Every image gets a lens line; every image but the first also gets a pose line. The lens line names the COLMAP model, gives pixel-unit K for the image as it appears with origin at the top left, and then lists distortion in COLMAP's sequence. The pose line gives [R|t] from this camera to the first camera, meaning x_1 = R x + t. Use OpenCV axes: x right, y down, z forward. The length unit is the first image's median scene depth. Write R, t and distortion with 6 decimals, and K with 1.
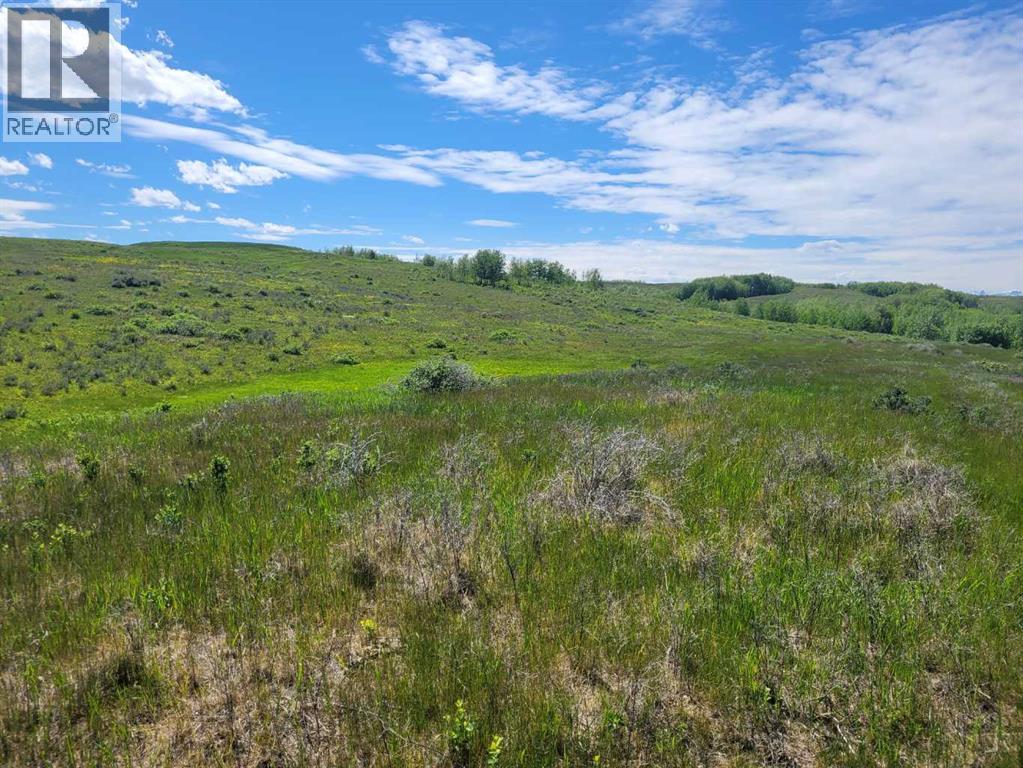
lens RADIAL K [[753.9, 0, 510.2], [0, 753.9, 365.2], [0, 0, 1]] dist [0.042984, -0.040326]
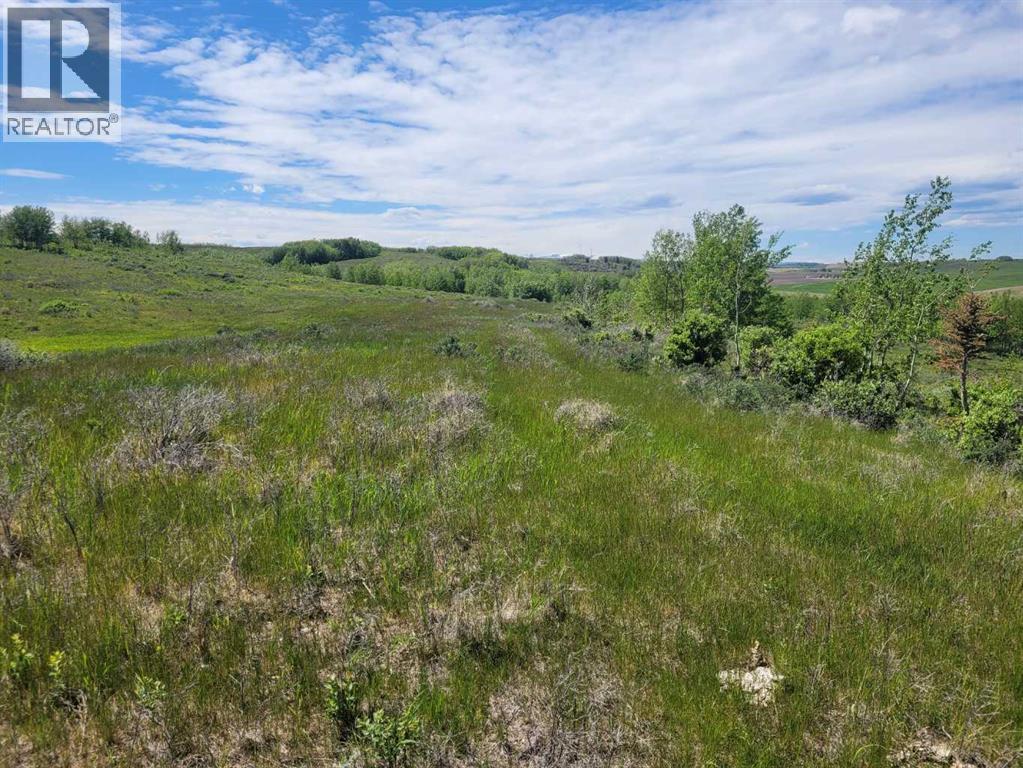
lens RADIAL K [[753.9, 0, 511.4], [0, 753.9, 360.5], [0, 0, 1]] dist [0.042984, -0.040326]
pose [[0.864692, -0.075025, 0.496667, 0.012930], [0.054733, 0.996968, 0.055308, 0.014307], [-0.499311, -0.020640, 0.866177, -0.108648]]
